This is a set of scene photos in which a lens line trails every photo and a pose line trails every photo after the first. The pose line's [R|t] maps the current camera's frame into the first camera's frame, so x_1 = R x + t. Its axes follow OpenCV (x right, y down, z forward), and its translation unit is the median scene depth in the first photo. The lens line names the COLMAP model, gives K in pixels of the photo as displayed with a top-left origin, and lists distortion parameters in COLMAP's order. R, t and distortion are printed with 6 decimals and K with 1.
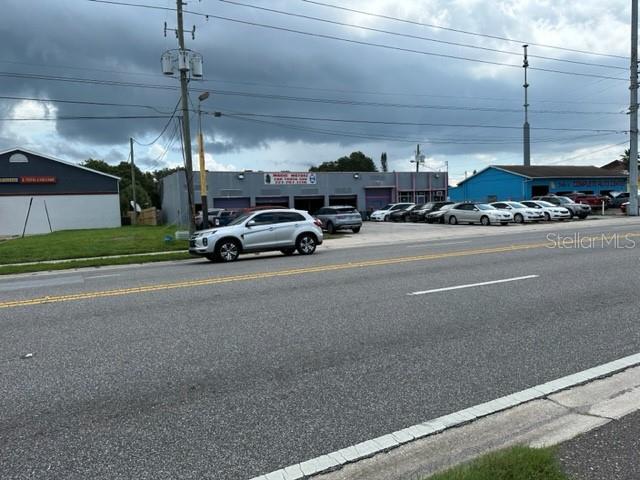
lens RADIAL K [[450.7, 0, 320.0], [0, 450.7, 240.0], [0, 0, 1]] dist [0.100861, -0.152719]
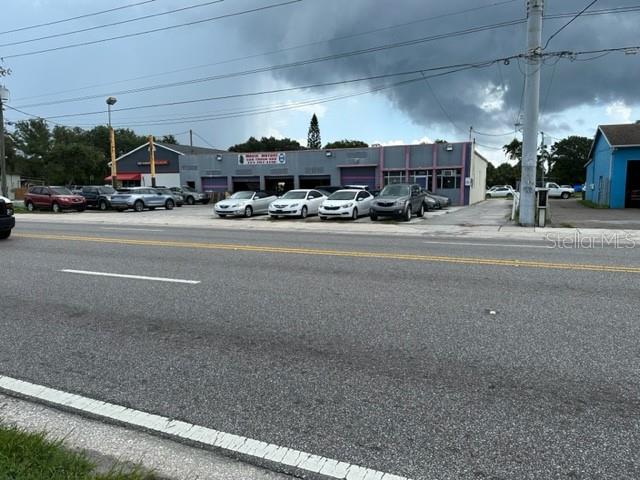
lens RADIAL K [[450.7, 0, 320.0], [0, 450.7, 240.0], [0, 0, 1]] dist [0.100861, -0.152719]
pose [[0.628788, 0.122818, -0.767816, 0.846921], [-0.070602, 0.992386, 0.100922, -0.064881], [0.774365, -0.009249, 0.632672, 0.442040]]
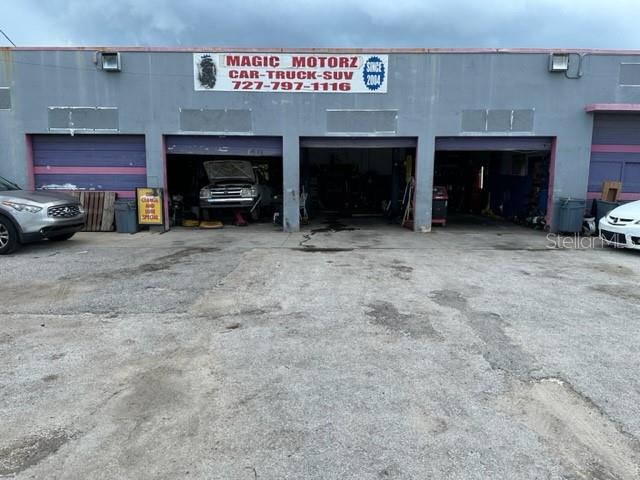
lens RADIAL K [[450.7, 0, 320.0], [0, 450.7, 240.0], [0, 0, 1]] dist [0.100861, -0.152719]
pose [[0.882298, 0.103217, -0.459234, 0.097412], [-0.073498, 0.993904, 0.082181, -0.054649], [0.464917, -0.038755, 0.884506, 0.746460]]
